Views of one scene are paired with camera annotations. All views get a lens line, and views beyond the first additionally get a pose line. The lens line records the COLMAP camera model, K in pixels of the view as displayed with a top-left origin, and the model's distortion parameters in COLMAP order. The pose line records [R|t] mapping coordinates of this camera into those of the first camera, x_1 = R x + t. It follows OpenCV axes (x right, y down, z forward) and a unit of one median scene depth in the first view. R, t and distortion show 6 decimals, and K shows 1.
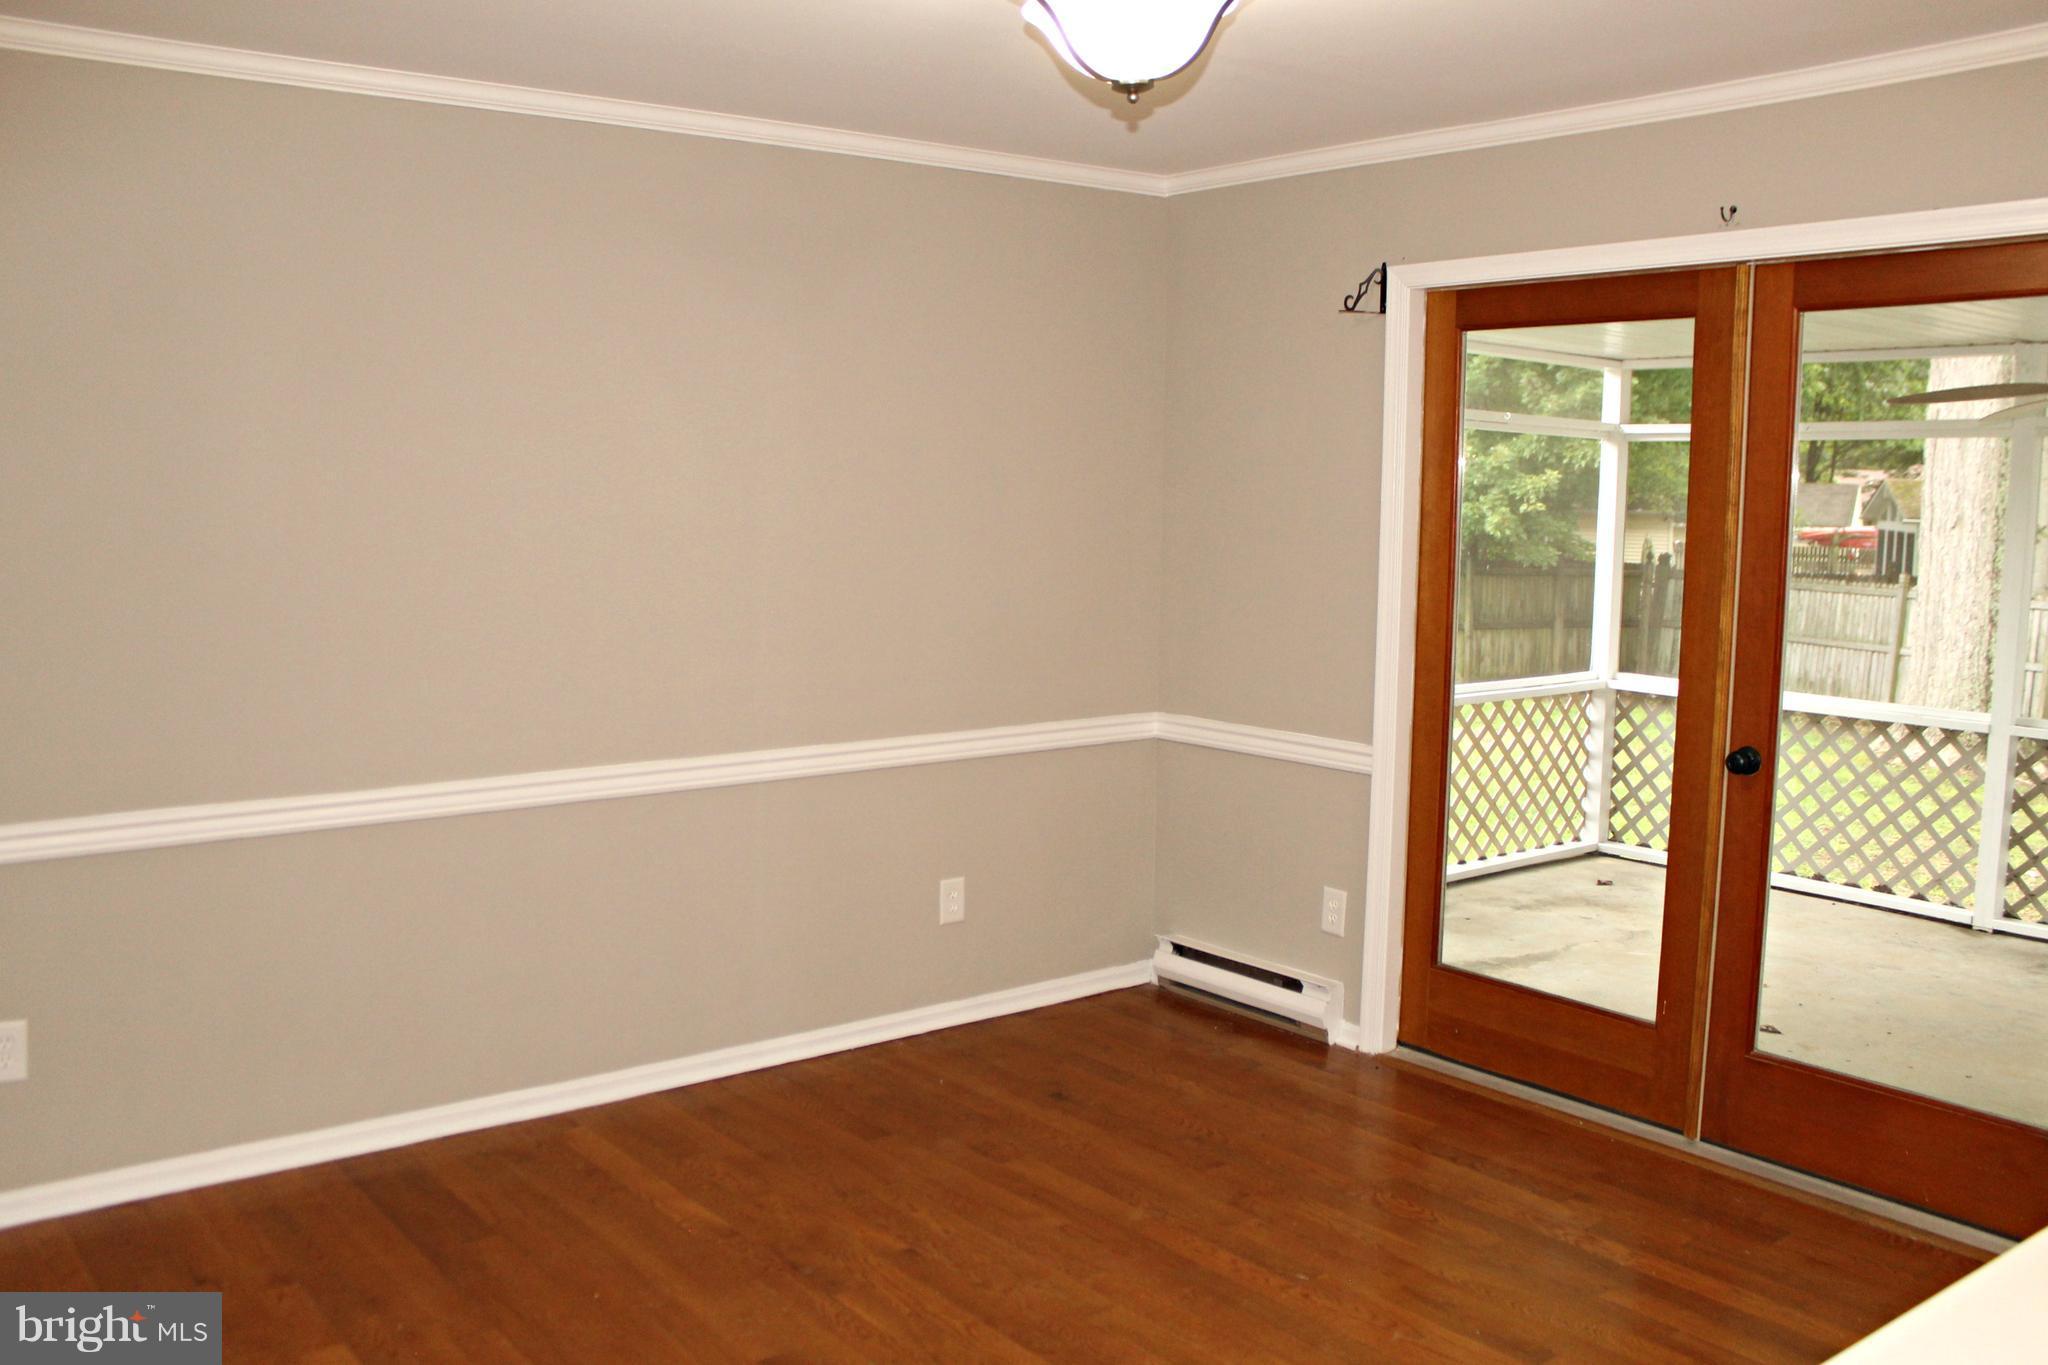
lens RADIAL K [[1711.2, 0, 1003.8], [0, 1711.2, 697.4], [0, 0, 1]] dist [-0.164038, 0.142853]
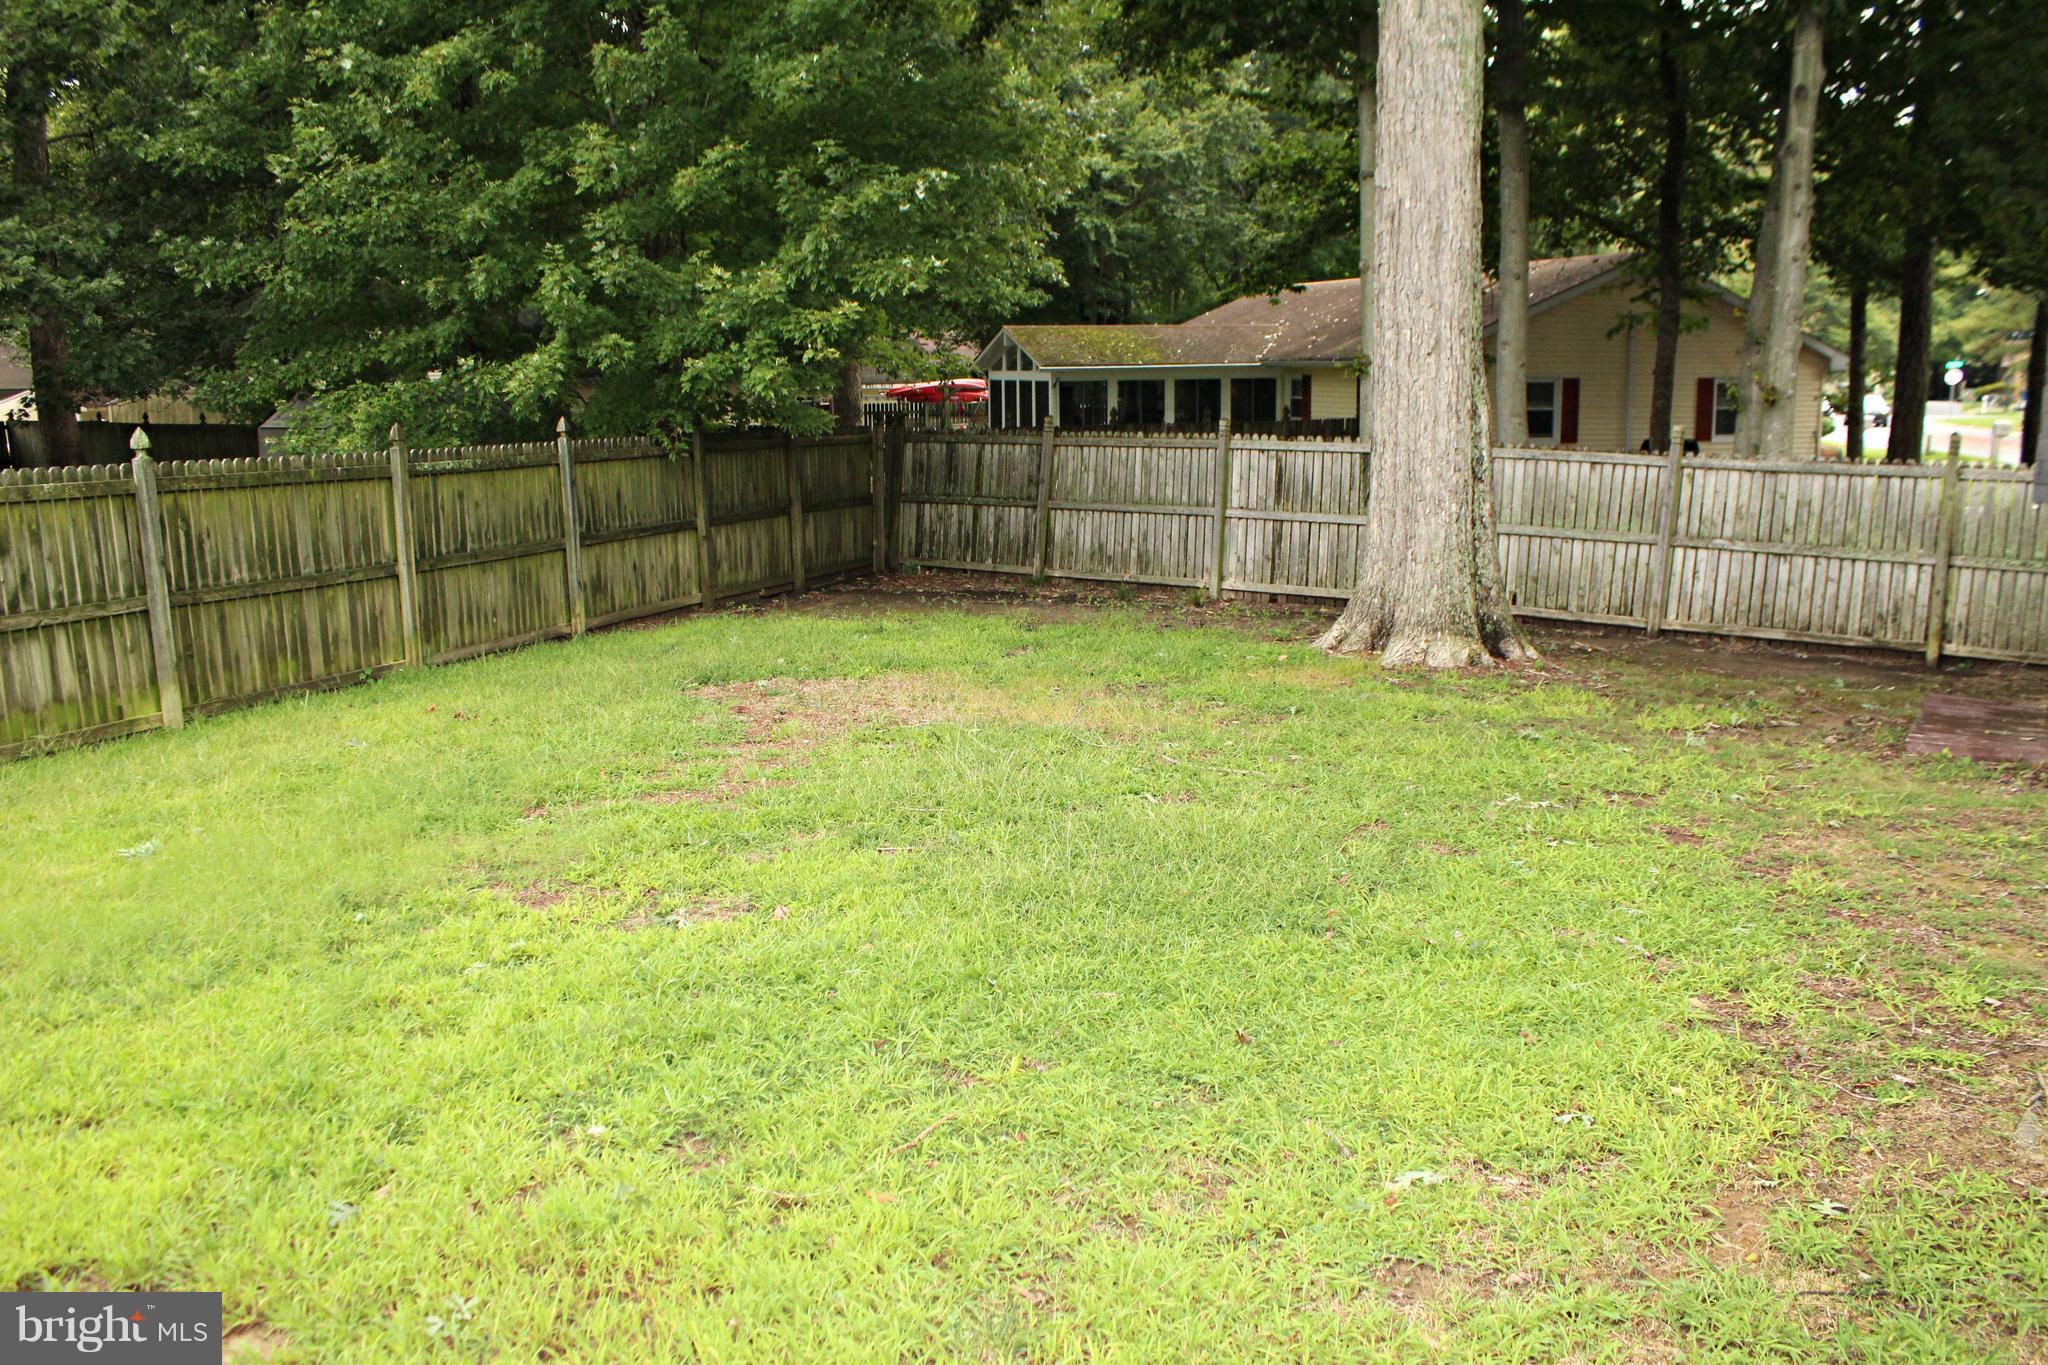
lens RADIAL K [[1714.4, 0, 1003.2], [0, 1714.4, 690.4], [0, 0, 1]] dist [-0.161226, 0.138691]
pose [[0.840354, -0.127818, 0.526752, -0.021195], [0.092969, 0.991387, 0.092244, -0.030539], [-0.534006, -0.028546, 0.844999, 0.342415]]
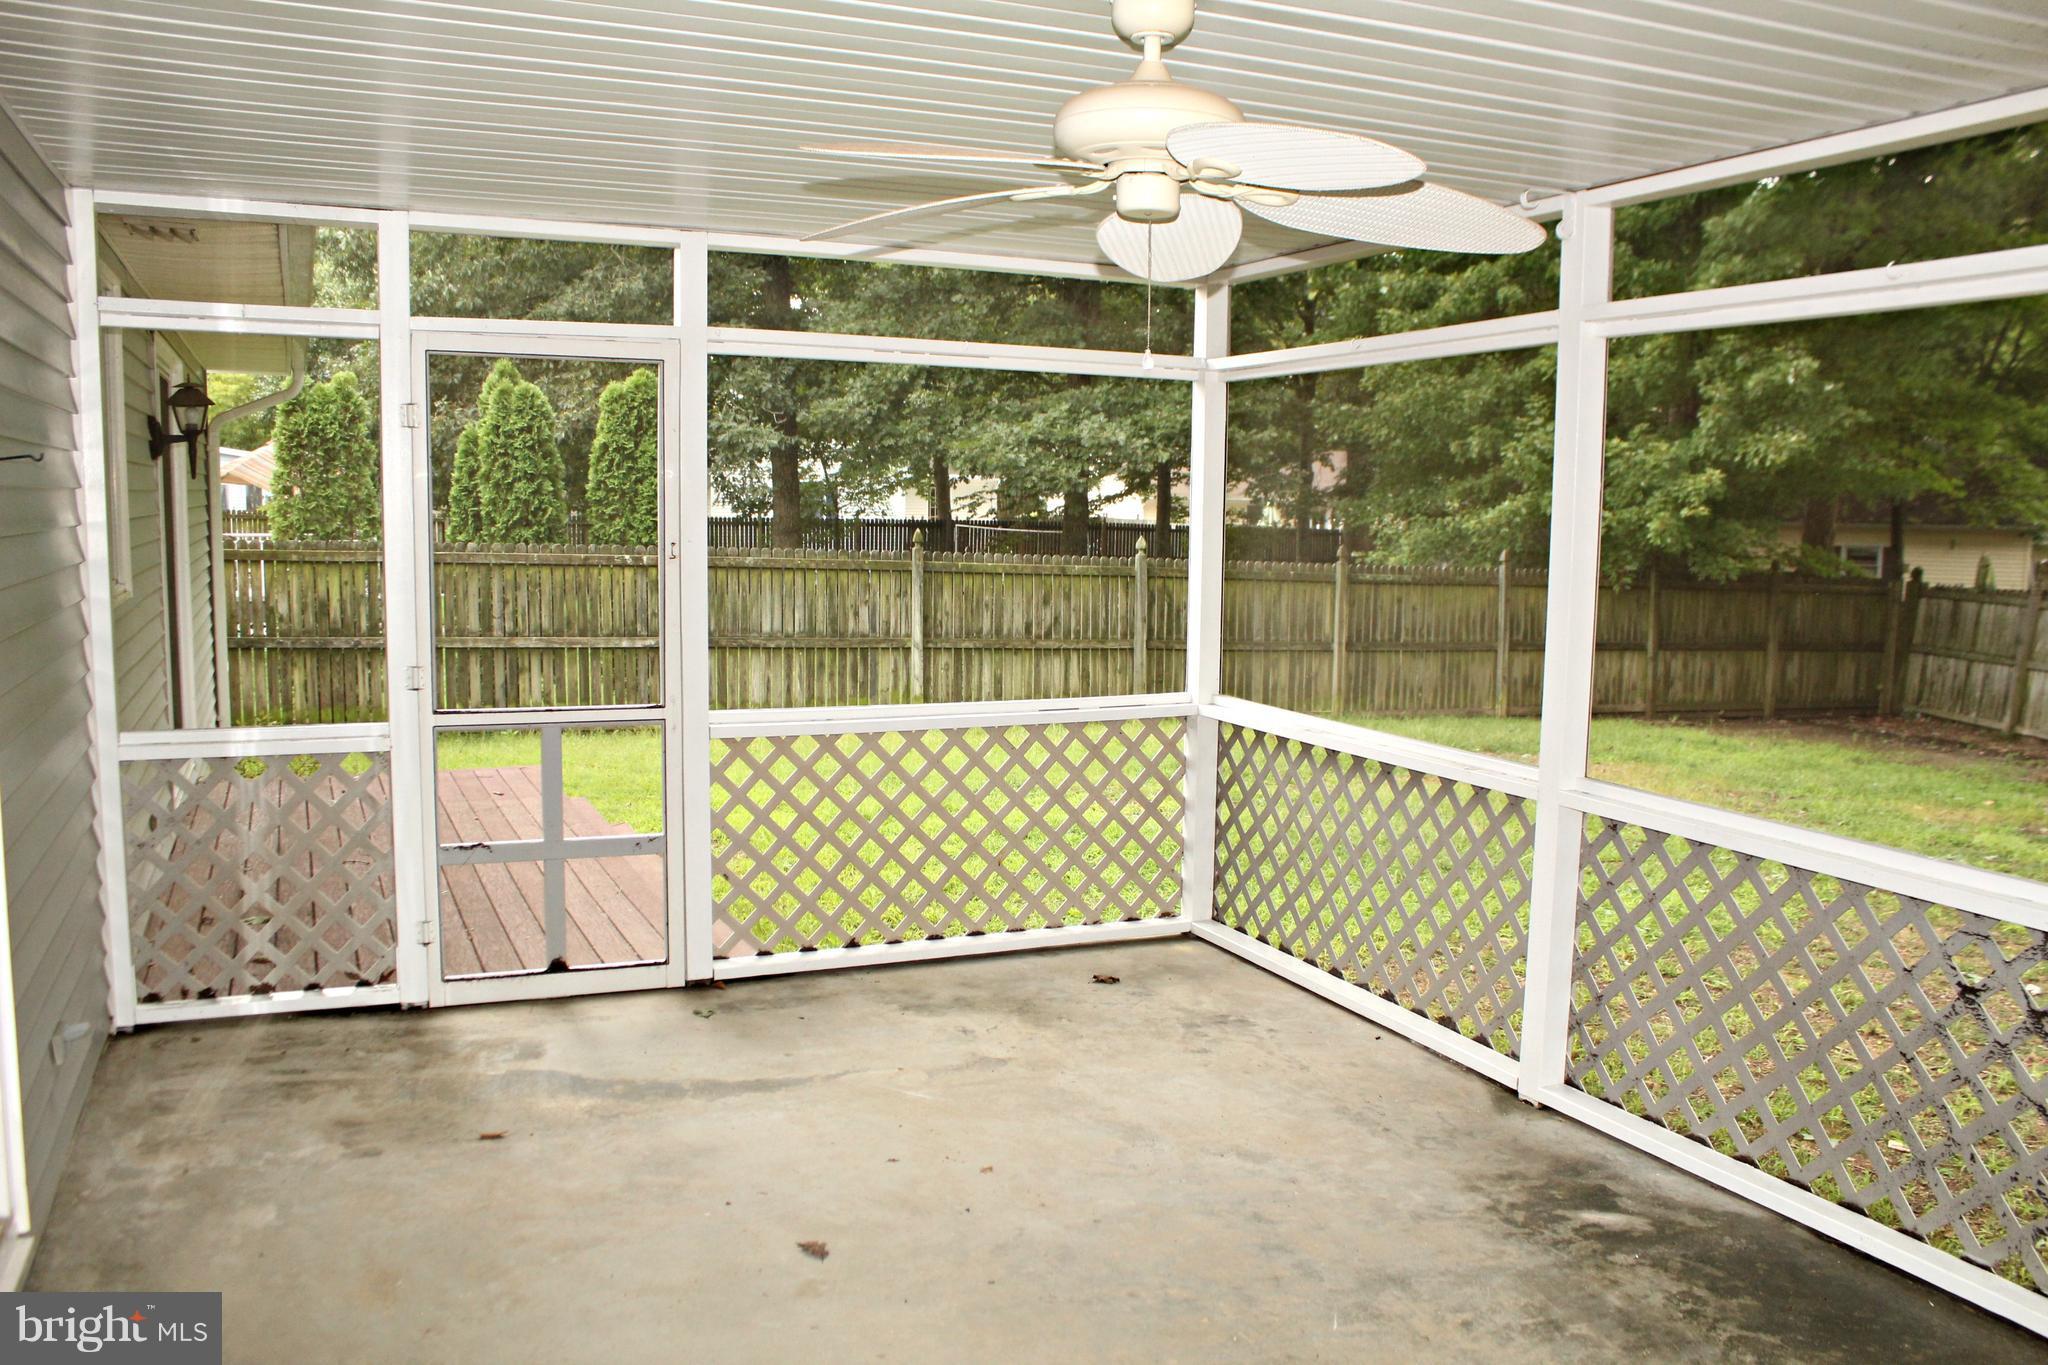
lens RADIAL K [[1653.5, 0, 970.3], [0, 1653.5, 710.3], [0, 0, 1]] dist [-0.147364, 0.114630]
pose [[0.969311, 0.029001, -0.244119, 0.156706], [-0.028538, 0.999578, 0.005433, -0.003156], [0.244174, 0.001700, 0.969730, 0.094843]]
